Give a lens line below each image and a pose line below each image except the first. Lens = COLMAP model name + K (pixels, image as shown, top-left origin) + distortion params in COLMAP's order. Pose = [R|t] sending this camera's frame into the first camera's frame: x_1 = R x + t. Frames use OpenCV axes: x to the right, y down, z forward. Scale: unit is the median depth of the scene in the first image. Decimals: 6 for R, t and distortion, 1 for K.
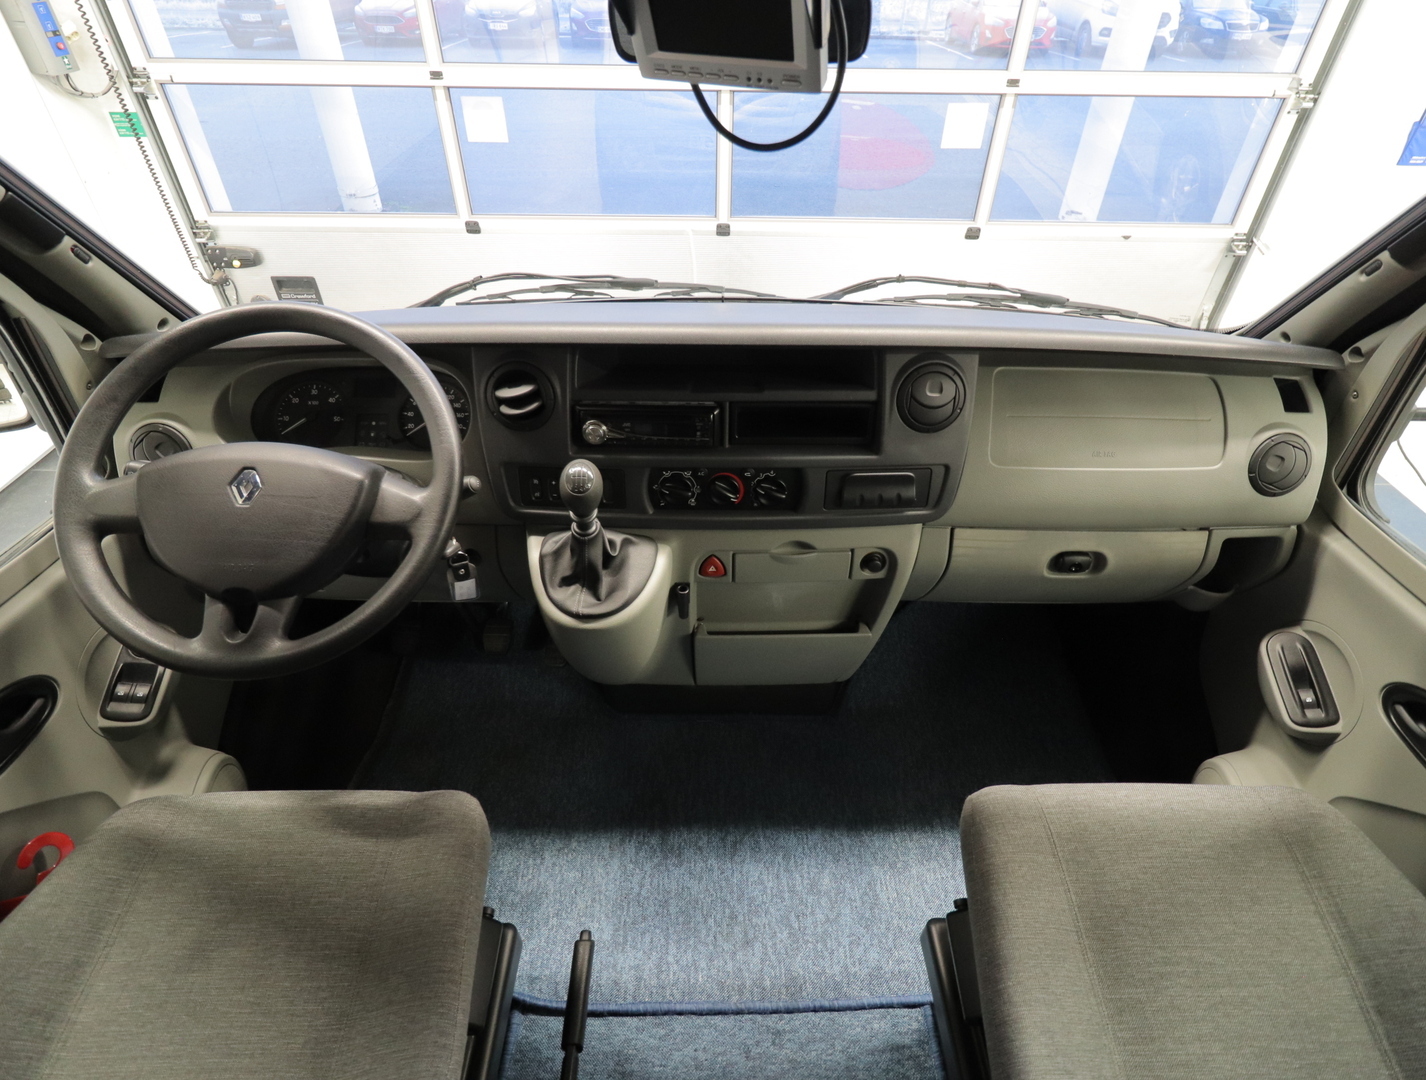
lens RADIAL K [[743.2, 0, 712.7], [0, 743.2, 537.8], [0, 0, 1]] dist [-0.002301, -0.000492]
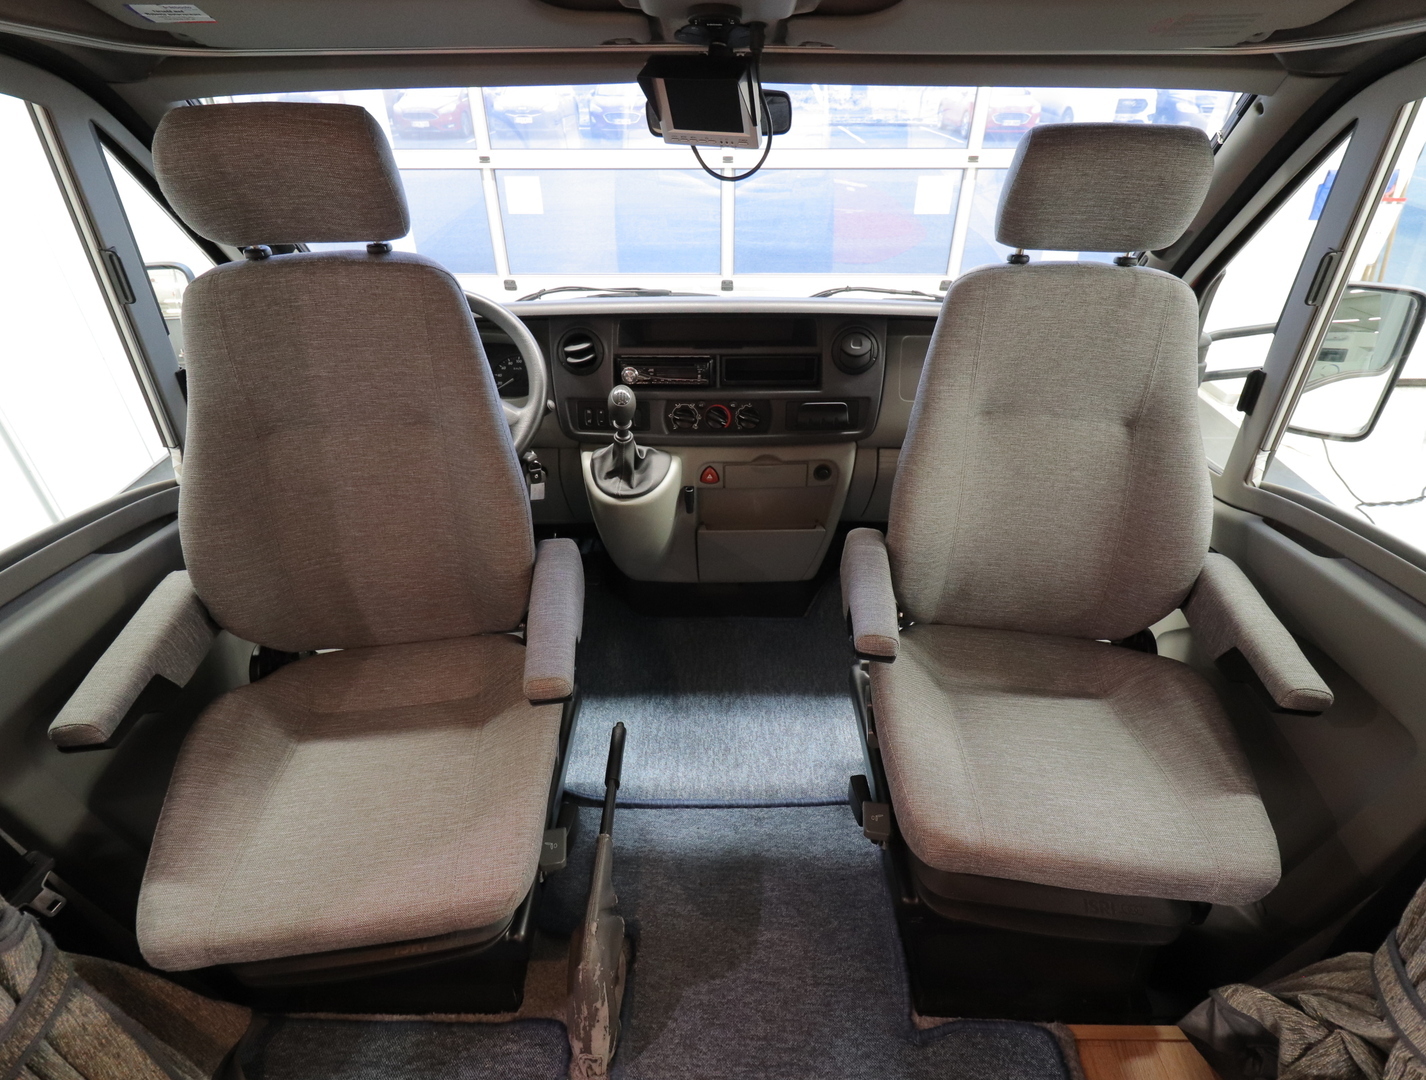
lens RADIAL K [[743.2, 0, 708.5], [0, 743.2, 536.3], [0, 0, 1]] dist [-0.002301, -0.000492]
pose [[0.999797, -0.004096, -0.019707, 0.025052], [0.002315, 0.995977, -0.089582, 0.281920], [0.019995, 0.089518, 0.995784, -0.408727]]
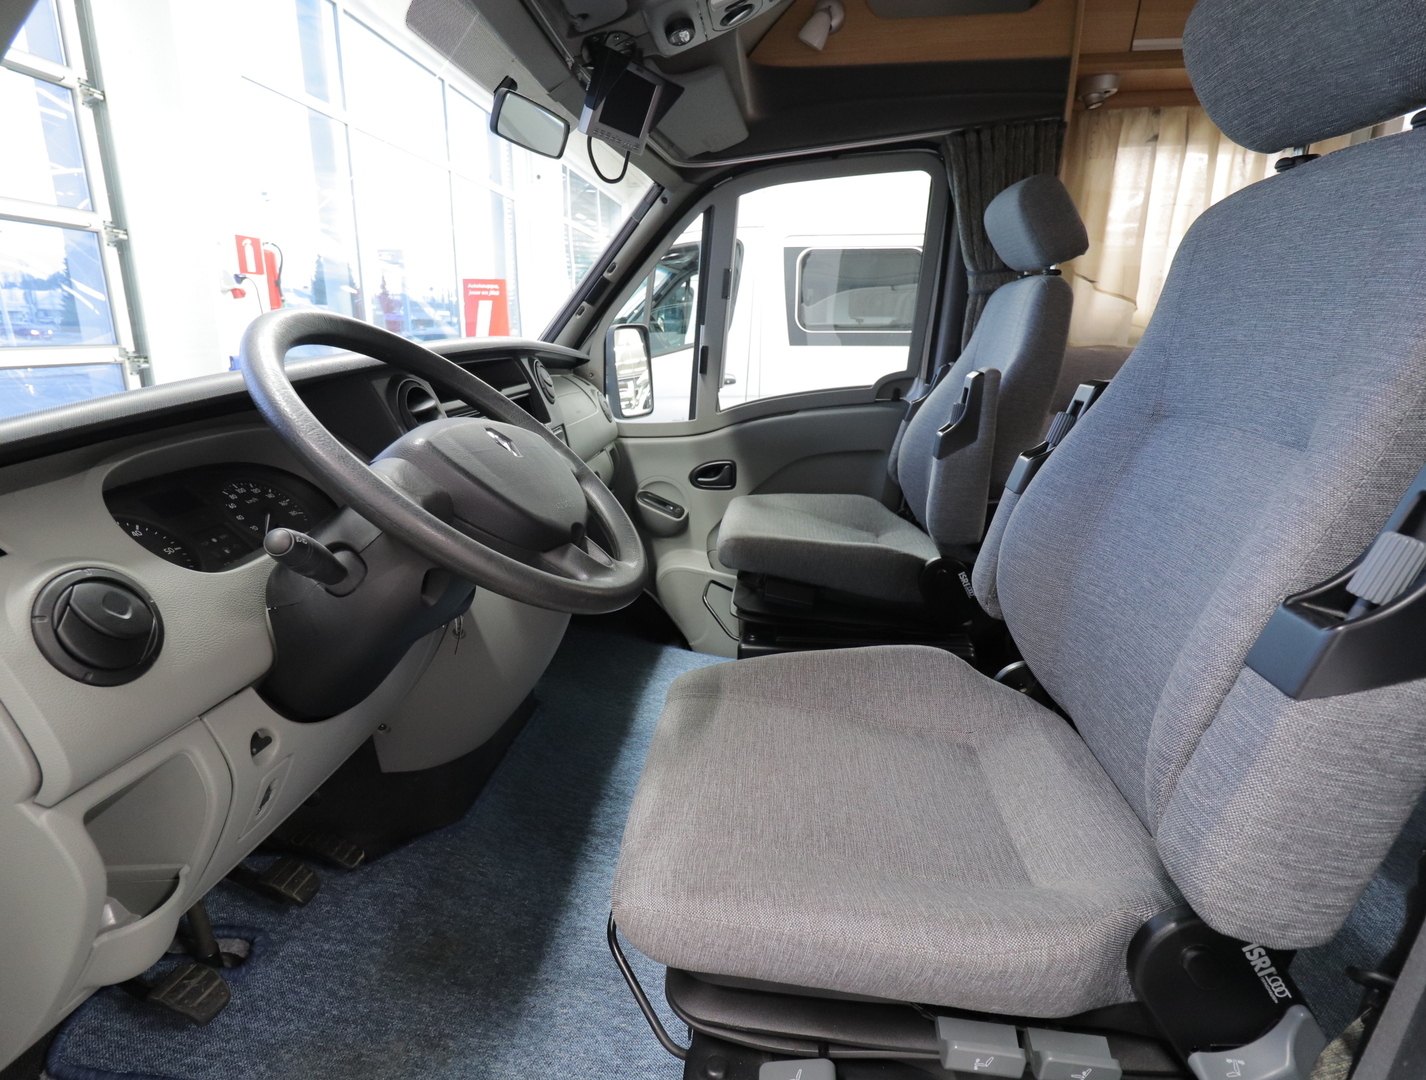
lens RADIAL K [[743.2, 0, 708.1], [0, 743.2, 539.5], [0, 0, 1]] dist [-0.002301, -0.000492]
pose [[0.104359, -0.281347, 0.953915, -1.114331], [0.617259, 0.770384, 0.159688, 0.025304], [-0.779808, 0.572147, 0.254061, 0.465783]]
